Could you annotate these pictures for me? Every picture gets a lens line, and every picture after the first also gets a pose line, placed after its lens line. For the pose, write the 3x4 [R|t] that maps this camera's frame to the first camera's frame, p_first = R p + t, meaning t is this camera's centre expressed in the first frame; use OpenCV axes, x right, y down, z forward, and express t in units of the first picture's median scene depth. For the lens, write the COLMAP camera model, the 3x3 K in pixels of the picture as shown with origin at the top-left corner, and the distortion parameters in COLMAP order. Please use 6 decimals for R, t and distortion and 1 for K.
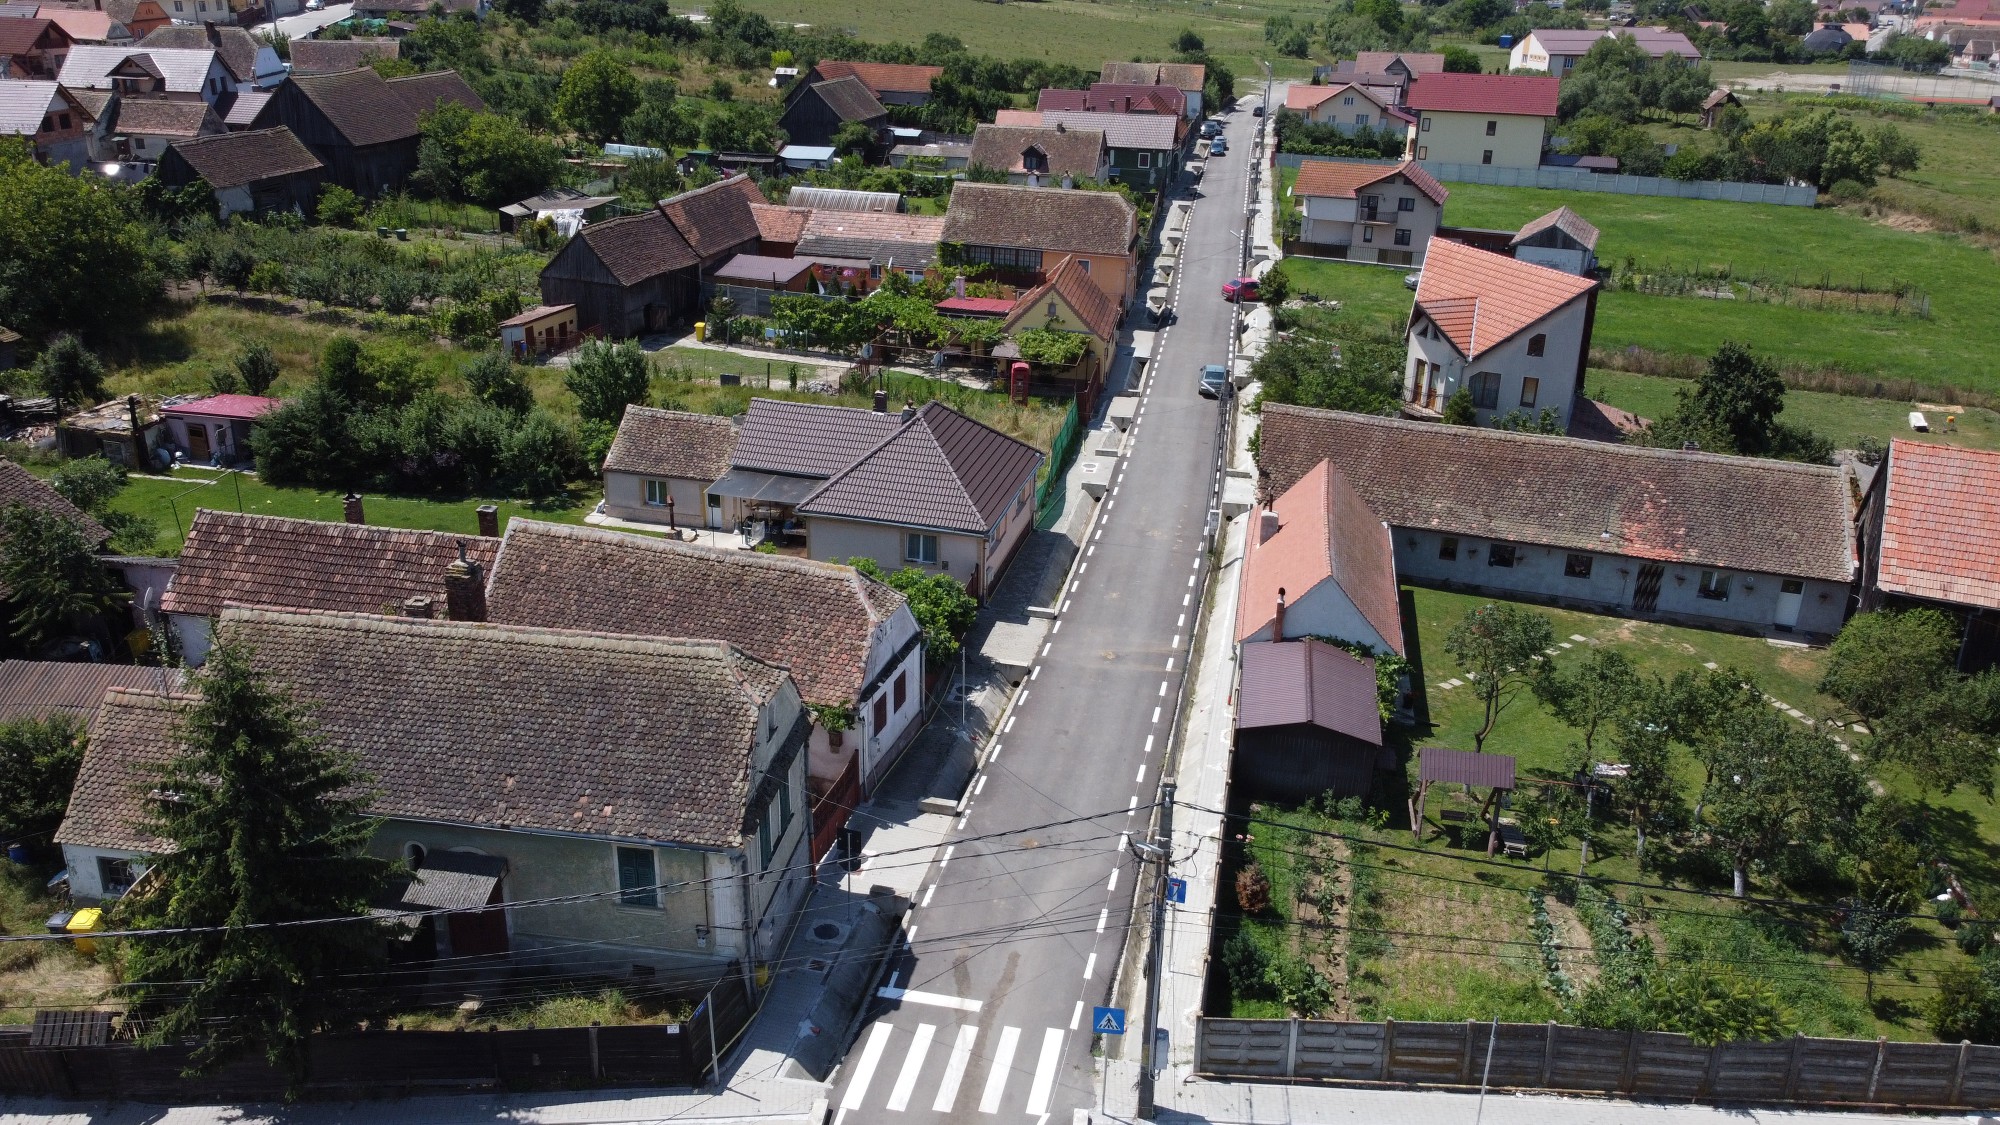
lens RADIAL K [[1438.9, 0, 1000.0], [0, 1438.9, 562.5], [0, 0, 1]] dist [-0.025778, 0.001770]
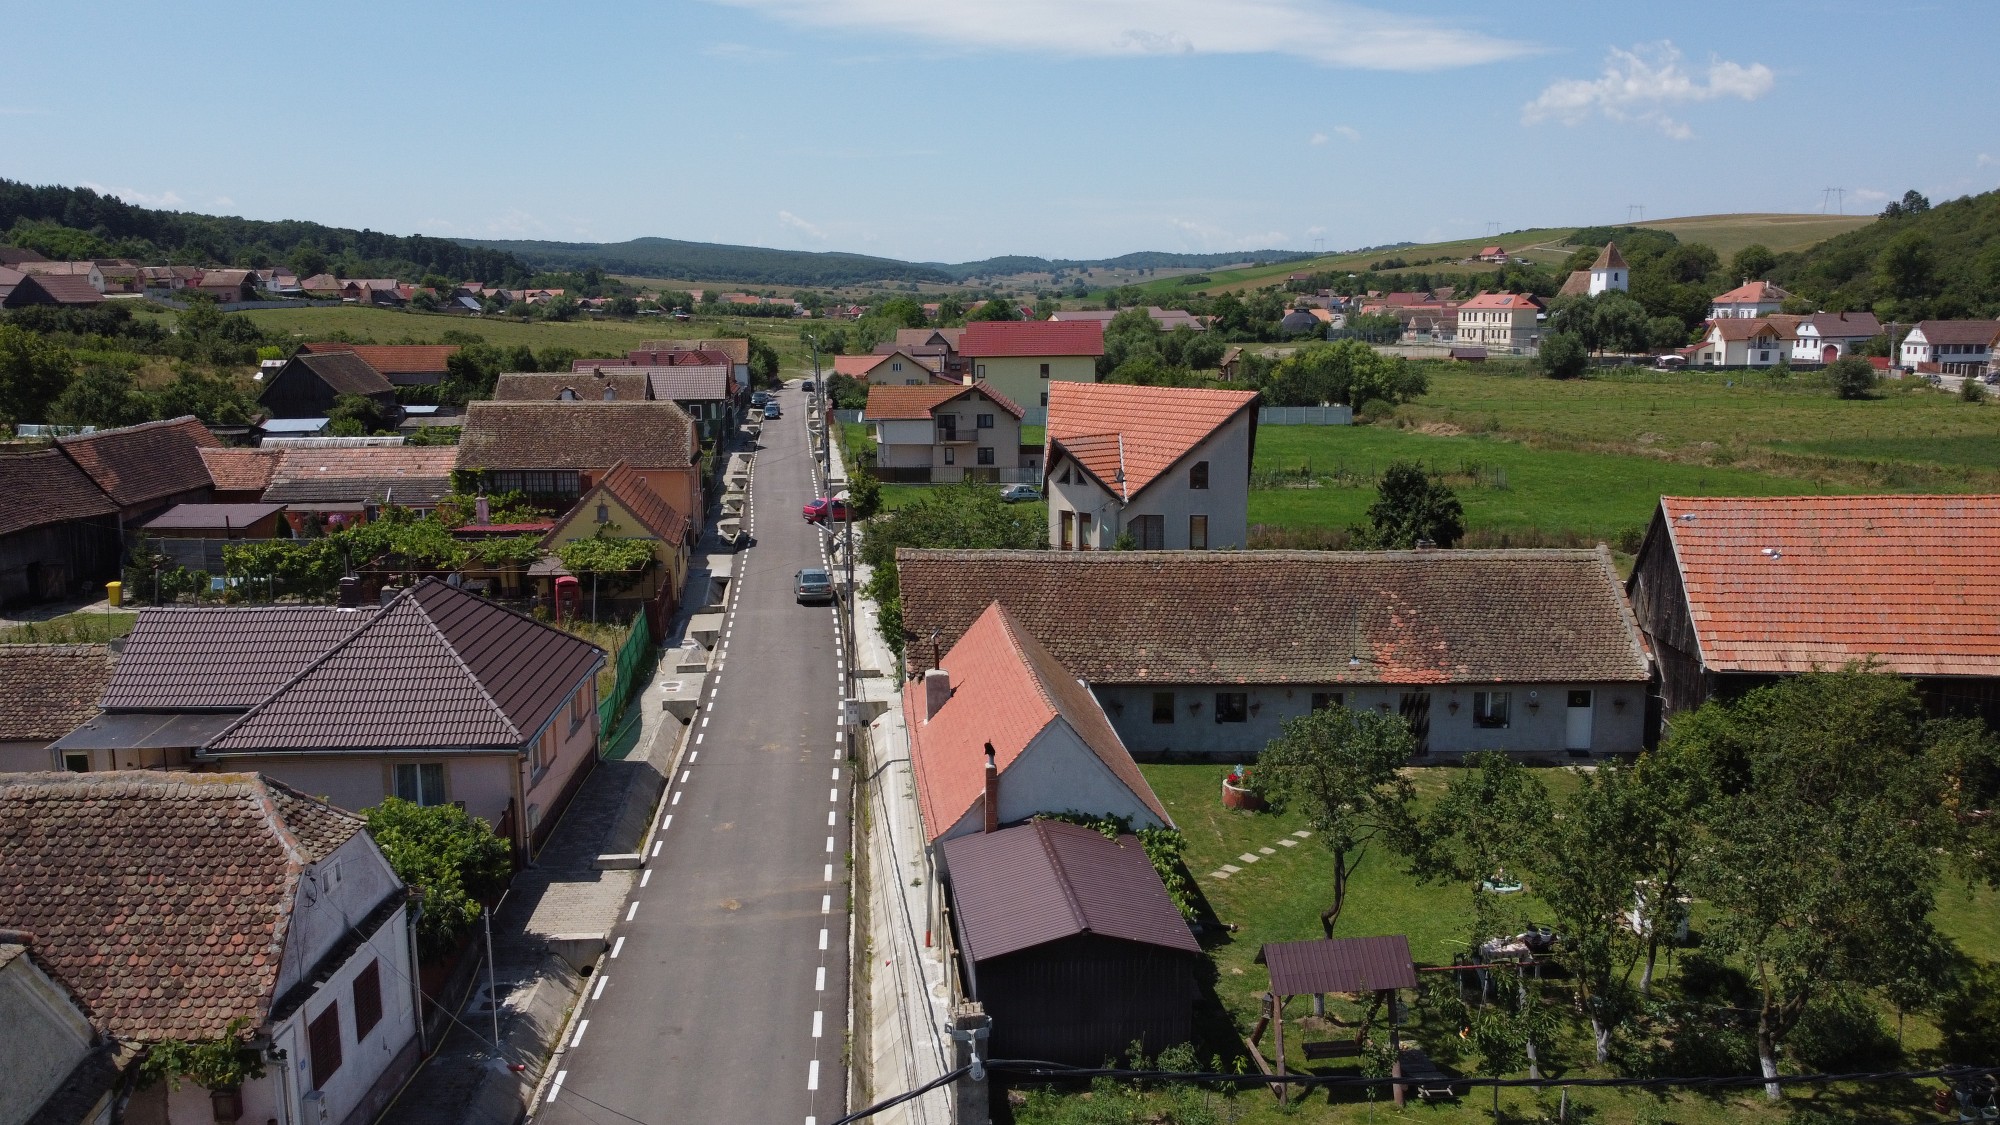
lens RADIAL K [[1491.6, 0, 977.0], [0, 1491.6, 543.5], [0, 0, 1]] dist [0.007434, -0.005342]
pose [[0.957422, -0.082046, 0.276790, 0.007344], [0.140814, 0.969698, -0.199641, 0.047953], [-0.252023, 0.230117, 0.939963, 0.255972]]
